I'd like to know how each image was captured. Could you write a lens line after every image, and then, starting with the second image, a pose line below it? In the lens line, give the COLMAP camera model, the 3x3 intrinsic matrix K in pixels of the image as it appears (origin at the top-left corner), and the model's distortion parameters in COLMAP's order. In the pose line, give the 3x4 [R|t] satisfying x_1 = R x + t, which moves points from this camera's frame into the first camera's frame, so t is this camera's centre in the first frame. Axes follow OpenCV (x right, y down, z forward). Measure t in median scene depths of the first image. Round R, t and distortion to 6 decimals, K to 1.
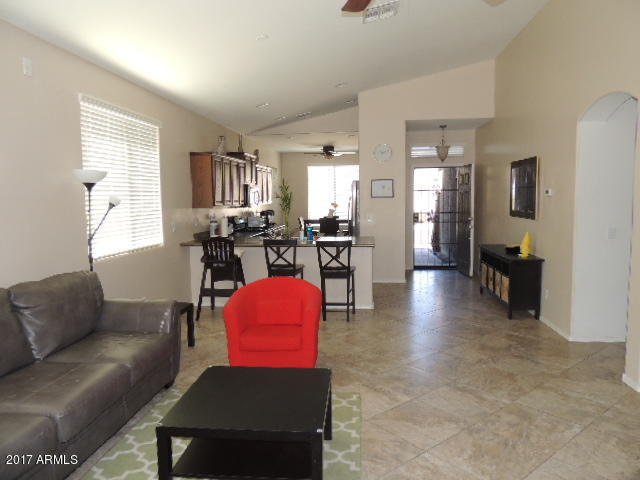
lens RADIAL K [[459.4, 0, 320.0], [0, 459.4, 240.0], [0, 0, 1]] dist [-0.011220, 0.007207]
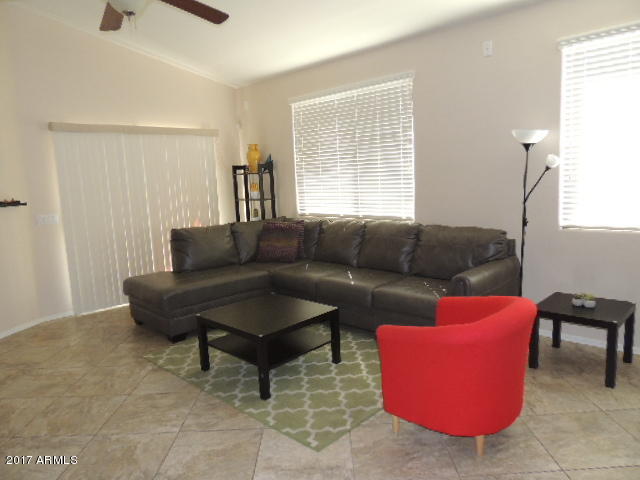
lens RADIAL K [[459.4, 0, 320.0], [0, 459.4, 240.0], [0, 0, 1]] dist [-0.011220, 0.007207]
pose [[-0.629845, 0.151217, -0.761859, 0.676793], [-0.016593, 0.978022, 0.207840, -0.150809], [0.776544, 0.143548, -0.613493, 1.646142]]
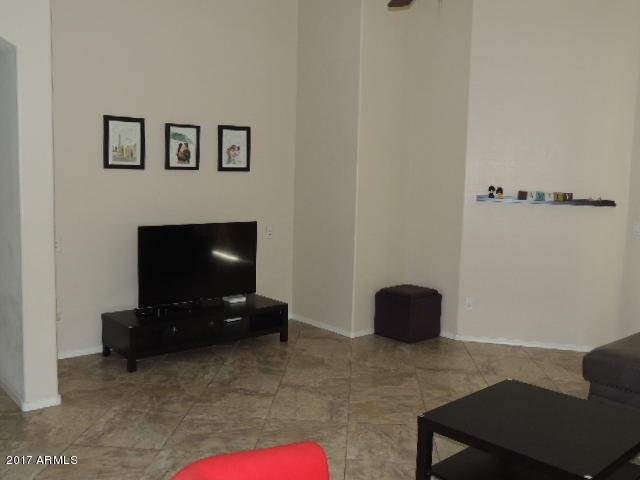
lens RADIAL K [[592.8, 0, 320.0], [0, 592.8, 240.0], [0, 0, 1]] dist [0.000116, 0.000315]
pose [[-0.736398, -0.061903, 0.673710, -0.443635], [0.054439, 0.987155, 0.150207, -0.127006], [-0.674354, 0.147288, -0.723569, 1.655582]]
